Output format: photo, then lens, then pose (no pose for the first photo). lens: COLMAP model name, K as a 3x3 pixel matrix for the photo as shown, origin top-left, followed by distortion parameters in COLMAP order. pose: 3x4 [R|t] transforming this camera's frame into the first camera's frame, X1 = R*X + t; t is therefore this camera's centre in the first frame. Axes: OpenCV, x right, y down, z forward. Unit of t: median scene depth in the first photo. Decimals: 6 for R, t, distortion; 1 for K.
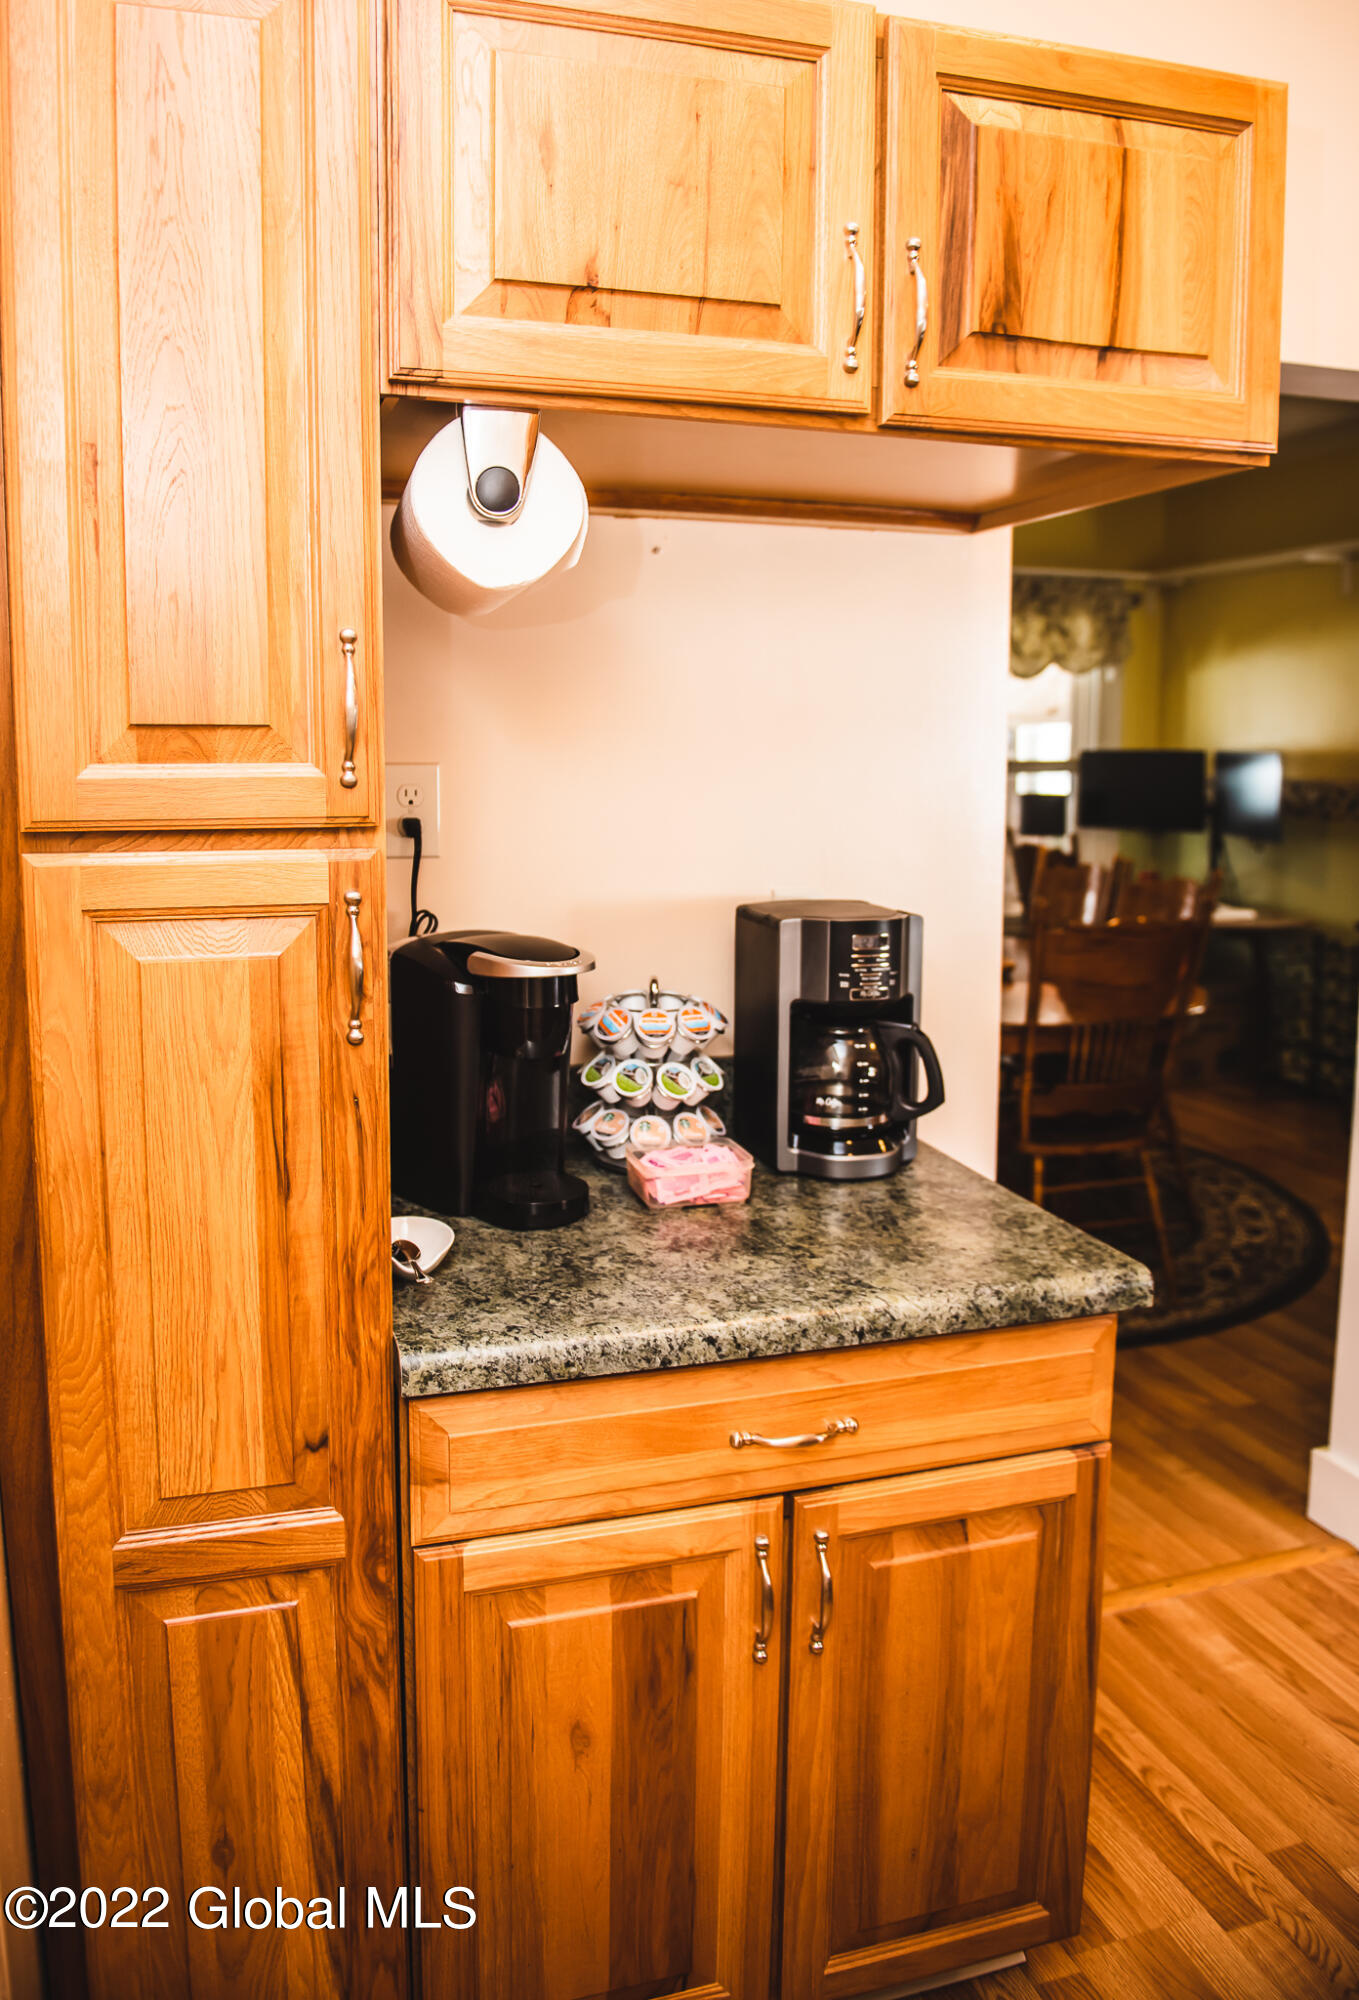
lens RADIAL K [[1476.8, 0, 641.1], [0, 1476.8, 911.7], [0, 0, 1]] dist [-0.050225, -0.001159]
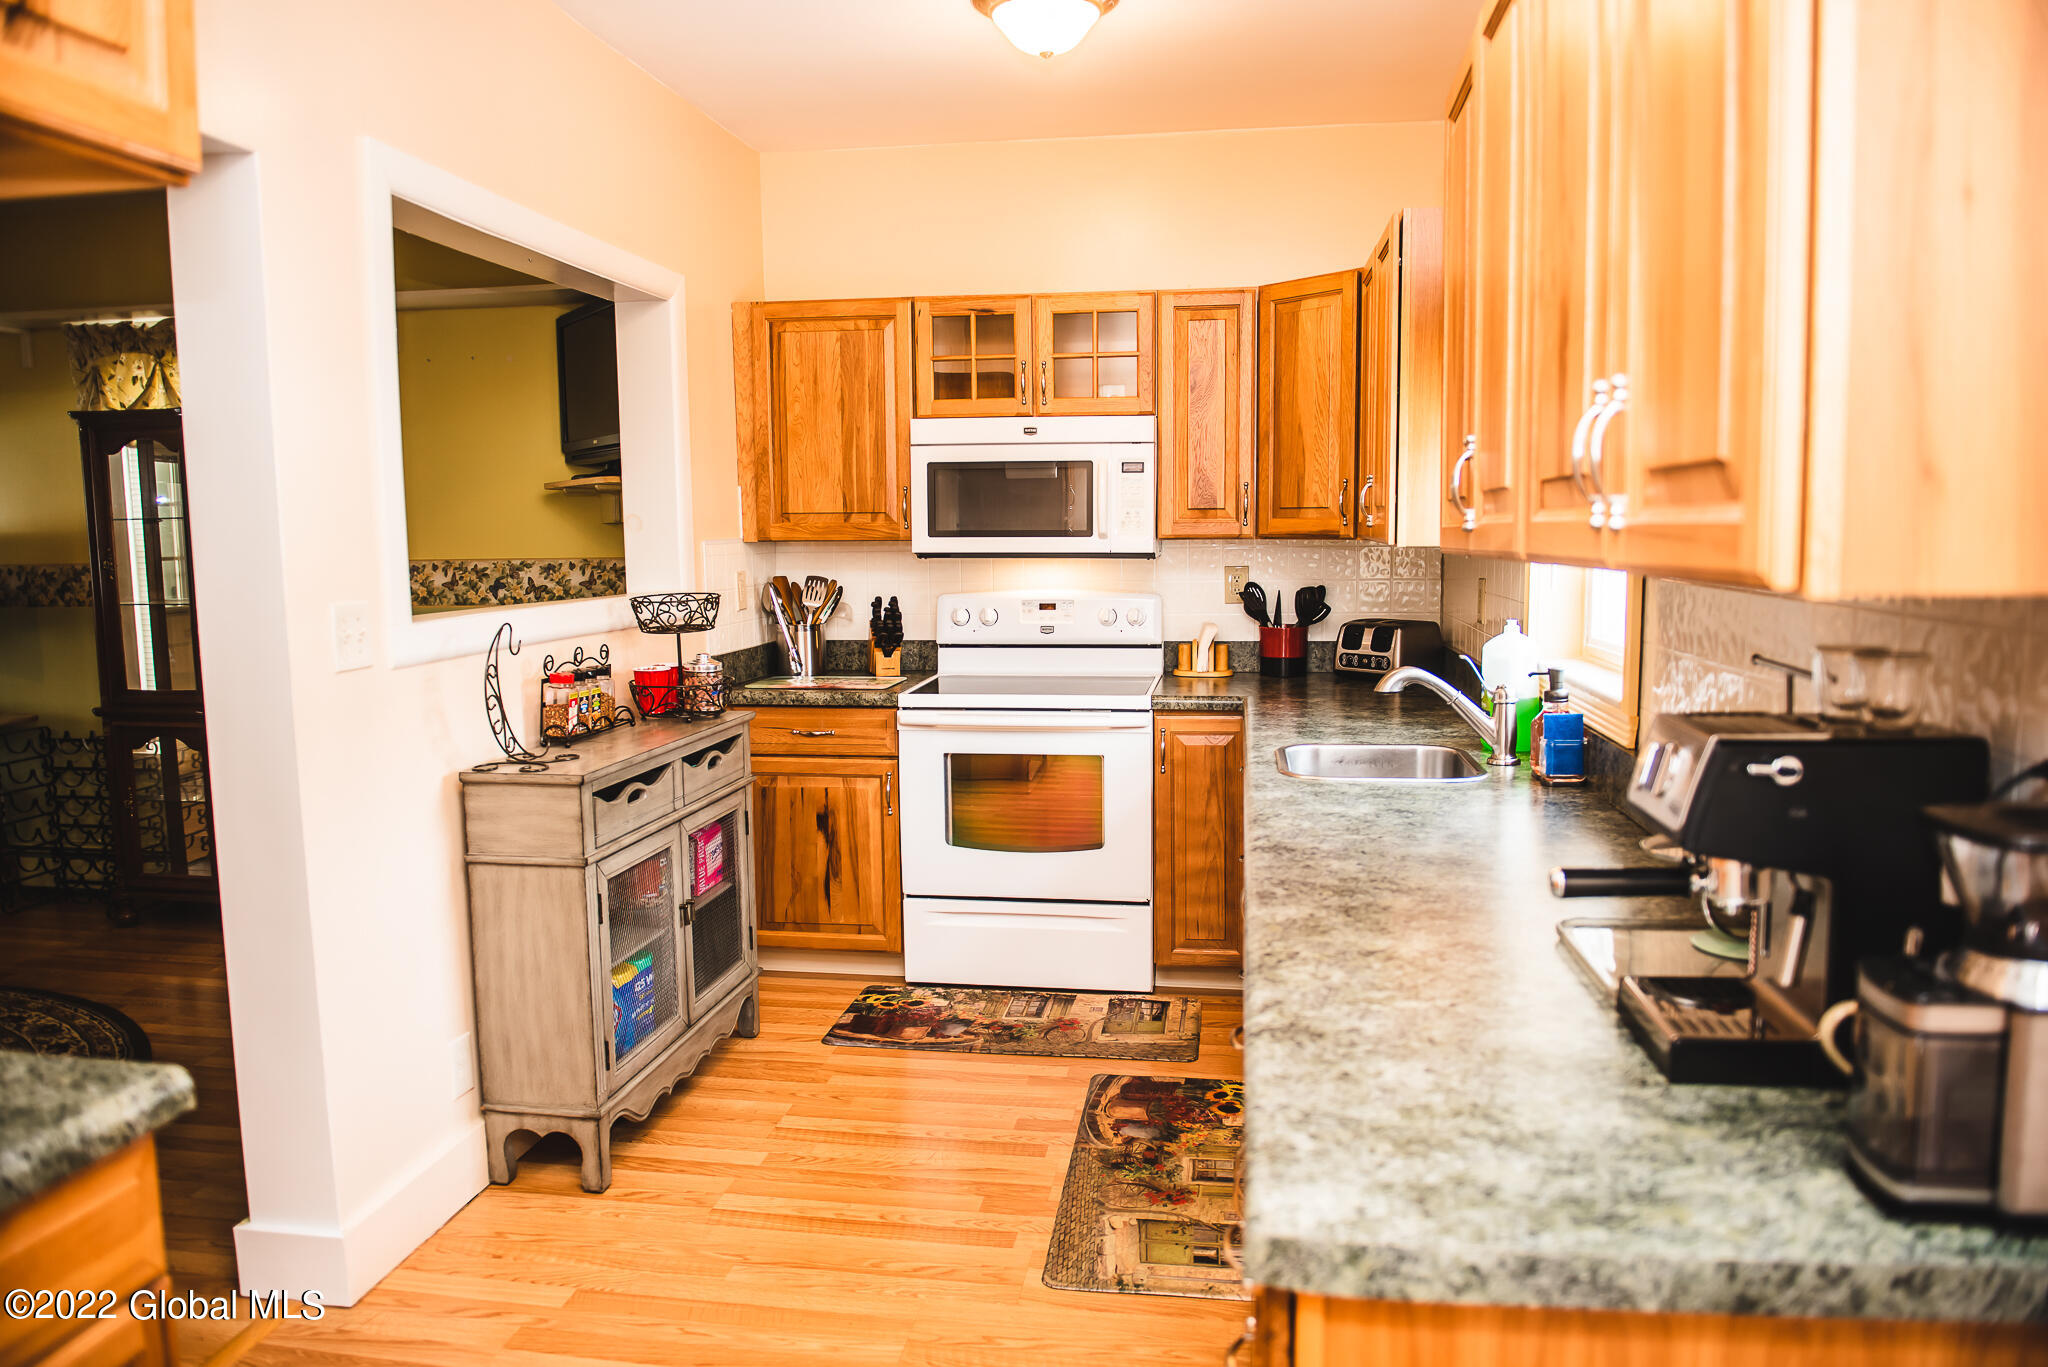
lens RADIAL K [[1399.5, 0, 1025.4], [0, 1399.5, 693.4], [0, 0, 1]] dist [-0.047396, -0.007285]
pose [[0.442884, -0.109686, 0.889844, -0.144932], [0.110863, 0.991571, 0.067048, 0.018067], [-0.889698, 0.068957, 0.451311, 0.148600]]
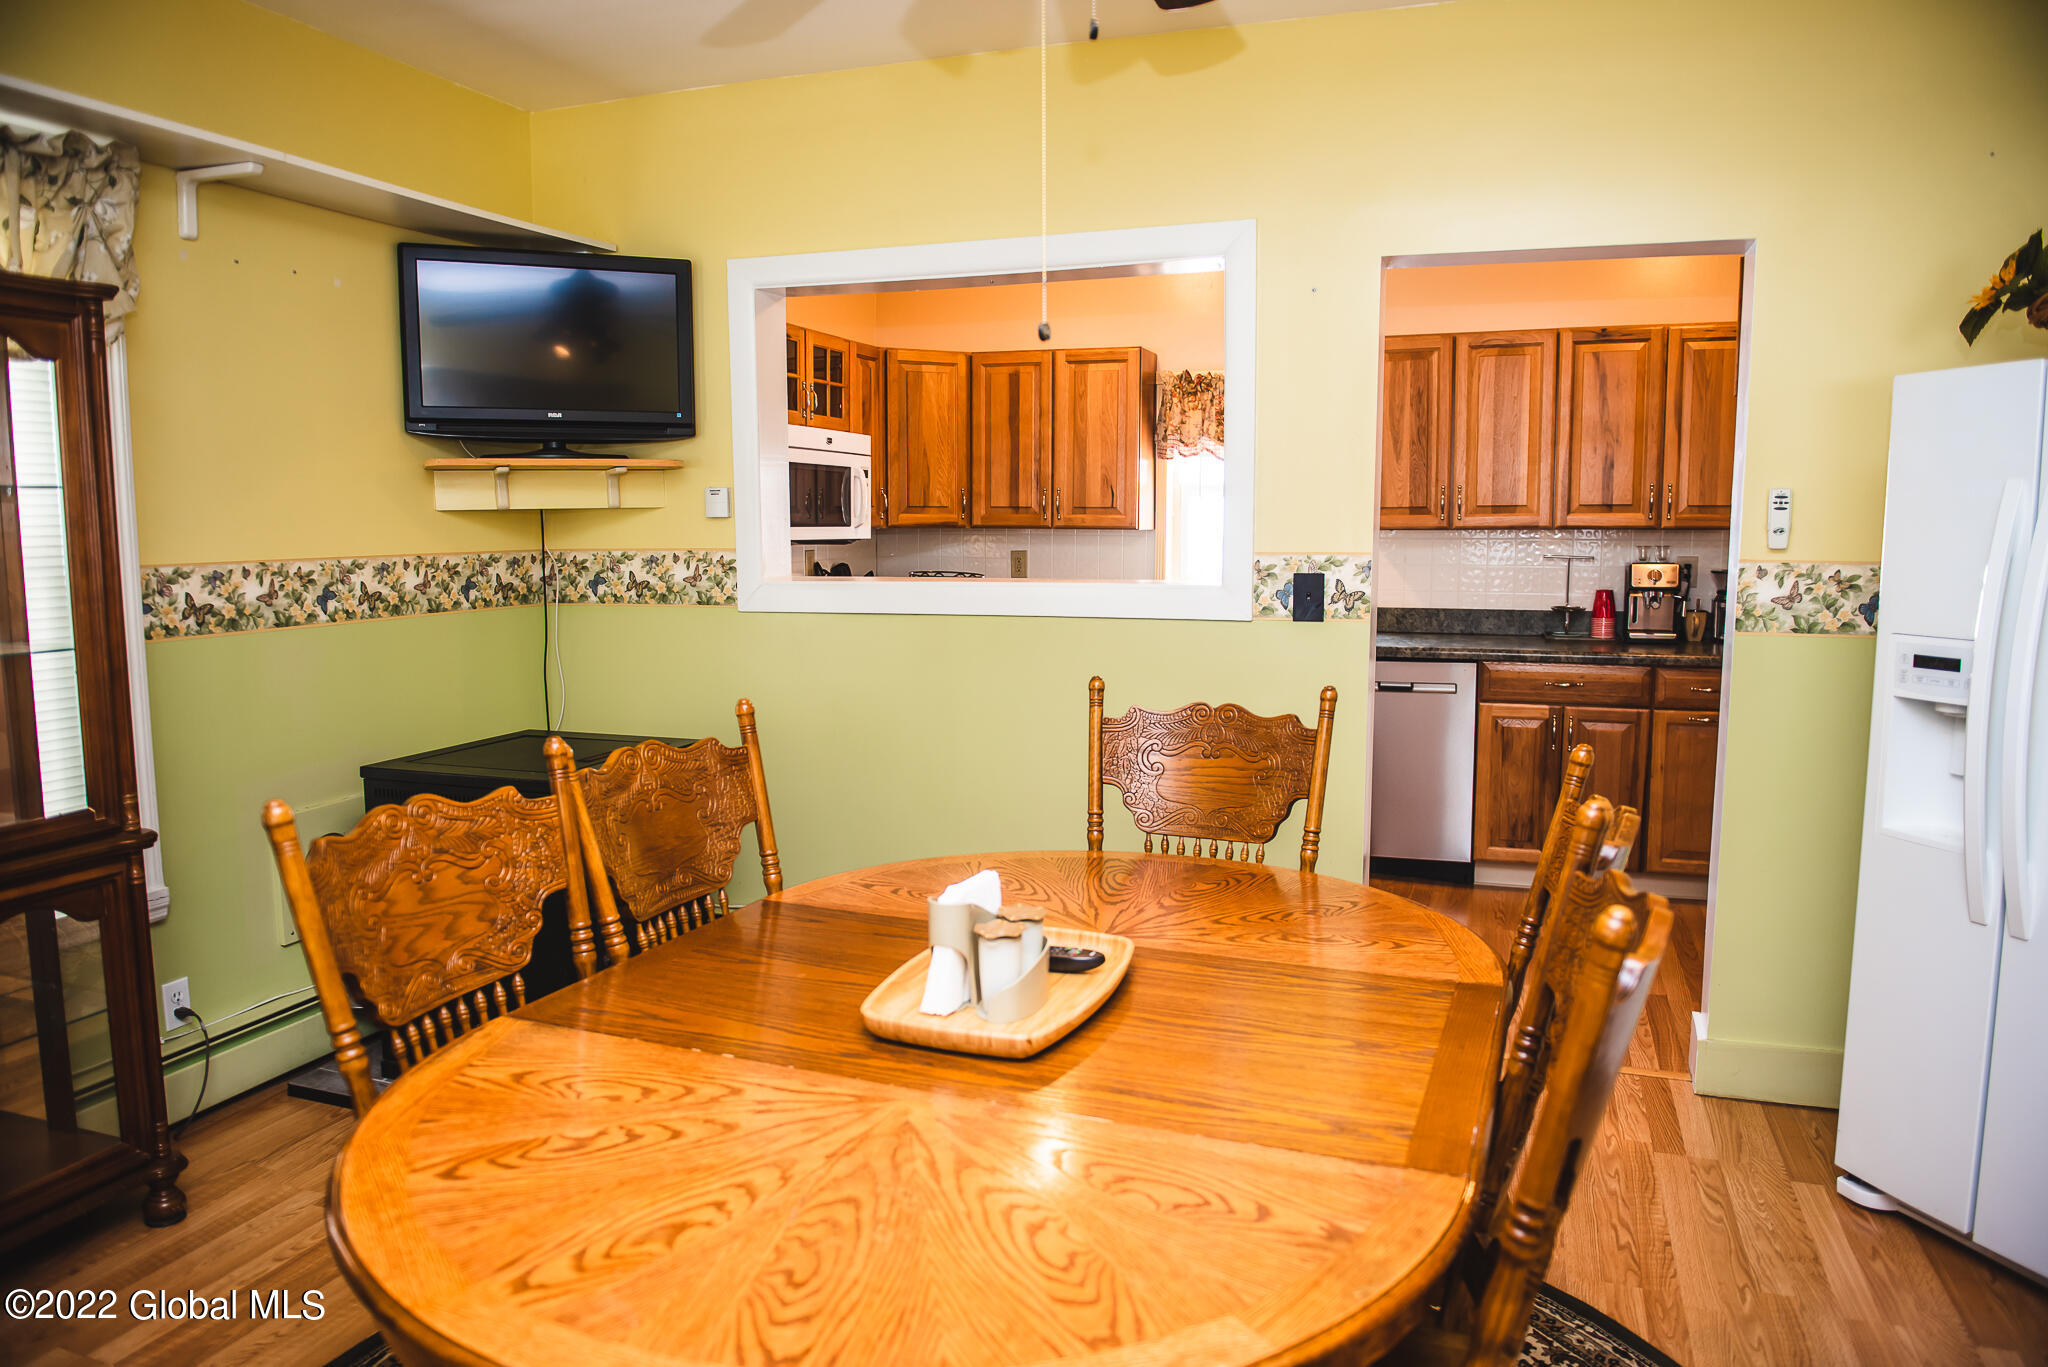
lens RADIAL K [[1399.5, 0, 1025.4], [0, 1399.5, 693.4], [0, 0, 1]] dist [-0.047396, -0.007285]
pose [[-0.795920, -0.072728, 0.601018, -0.103677], [0.071841, 0.974397, 0.213048, -0.408777], [-0.601124, 0.212747, -0.770317, 3.890137]]
